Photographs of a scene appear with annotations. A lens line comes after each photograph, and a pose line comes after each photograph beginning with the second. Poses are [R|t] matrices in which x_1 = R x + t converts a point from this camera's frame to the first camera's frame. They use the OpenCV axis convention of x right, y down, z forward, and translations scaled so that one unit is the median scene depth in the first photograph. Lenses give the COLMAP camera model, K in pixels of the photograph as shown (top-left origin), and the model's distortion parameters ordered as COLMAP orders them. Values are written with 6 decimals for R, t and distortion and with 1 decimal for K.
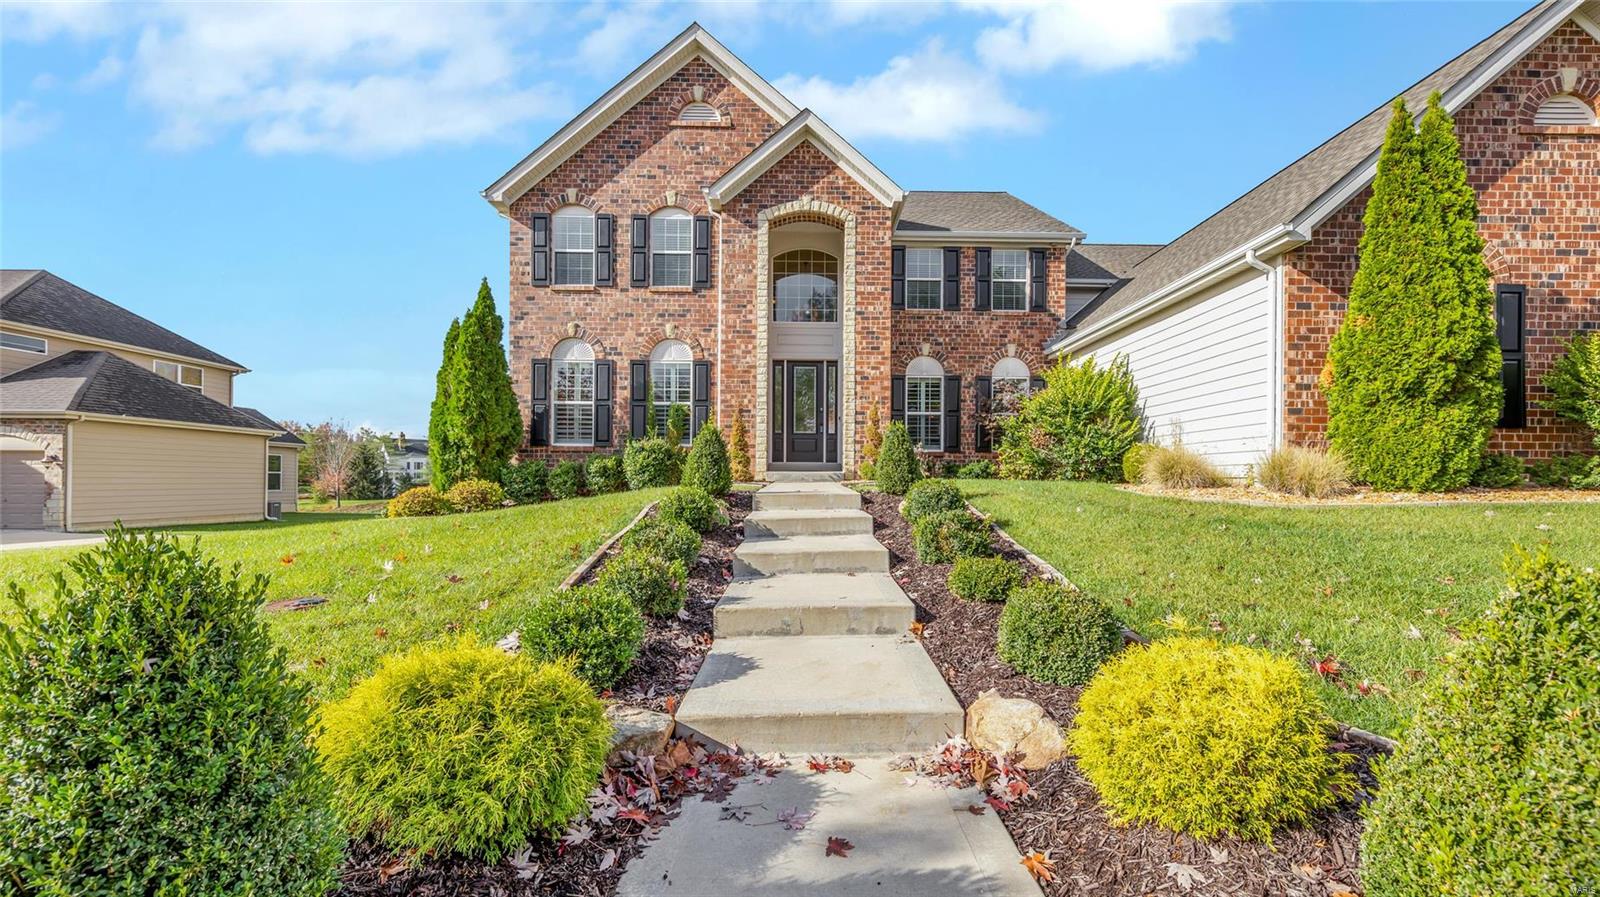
lens RADIAL K [[615.8, 0, 819.7], [0, 615.8, 484.0], [0, 0, 1]] dist [0.007967, -0.000086]
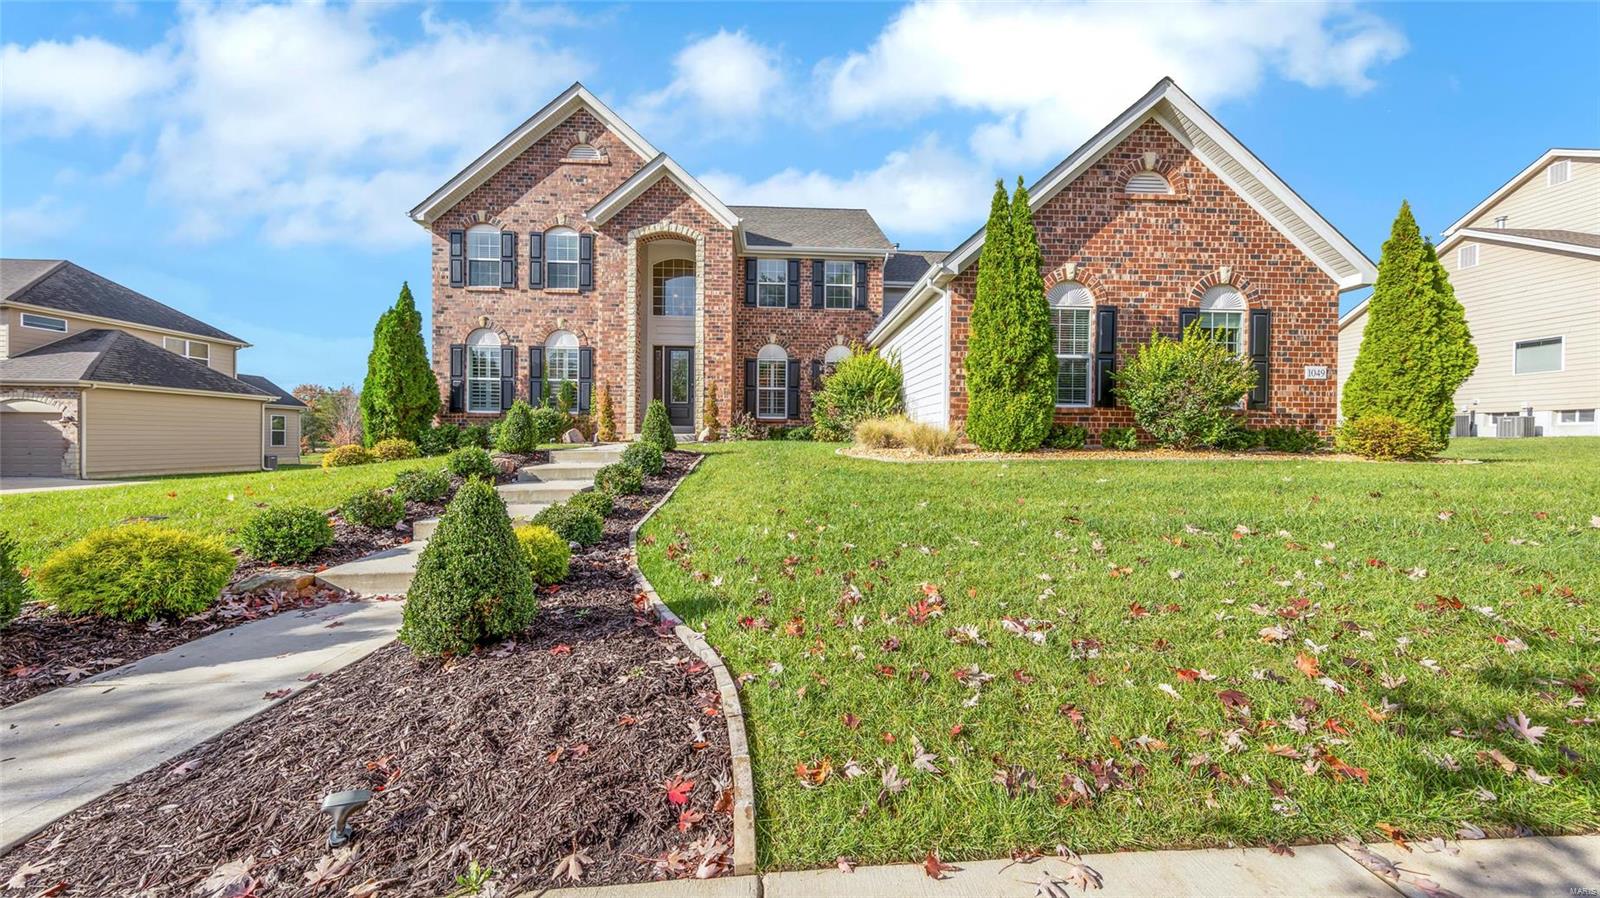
lens RADIAL K [[531.0, 0, 800.0], [0, 531.0, 449.0], [0, 0, 1]] dist [0.011613, -0.000295]
pose [[0.999746, 0.004672, 0.022060, 0.233290], [-0.004960, 0.999903, 0.012988, -0.004129], [-0.021998, -0.013095, 0.999672, -0.122733]]
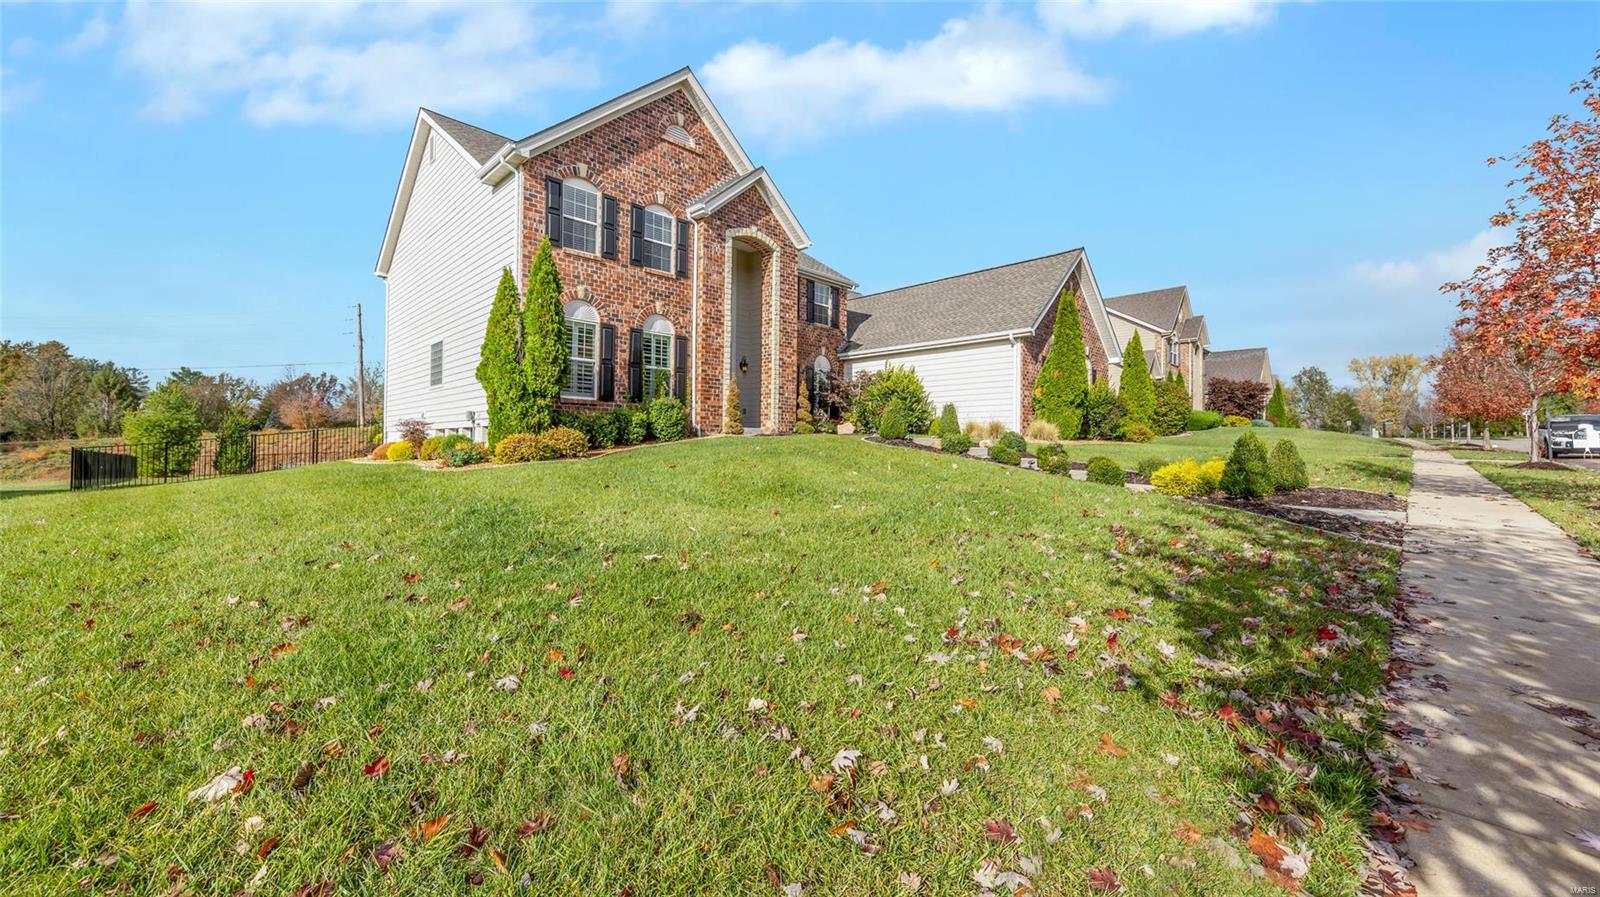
lens RADIAL K [[603.9, 0, 800.0], [0, 603.9, 448.5], [0, 0, 1]] dist [0.007544, -0.000109]
pose [[0.724826, 0.000506, 0.688932, -0.862306], [-0.001965, 0.999997, 0.001332, 0.024456], [-0.688929, -0.002319, 0.724825, -0.045045]]
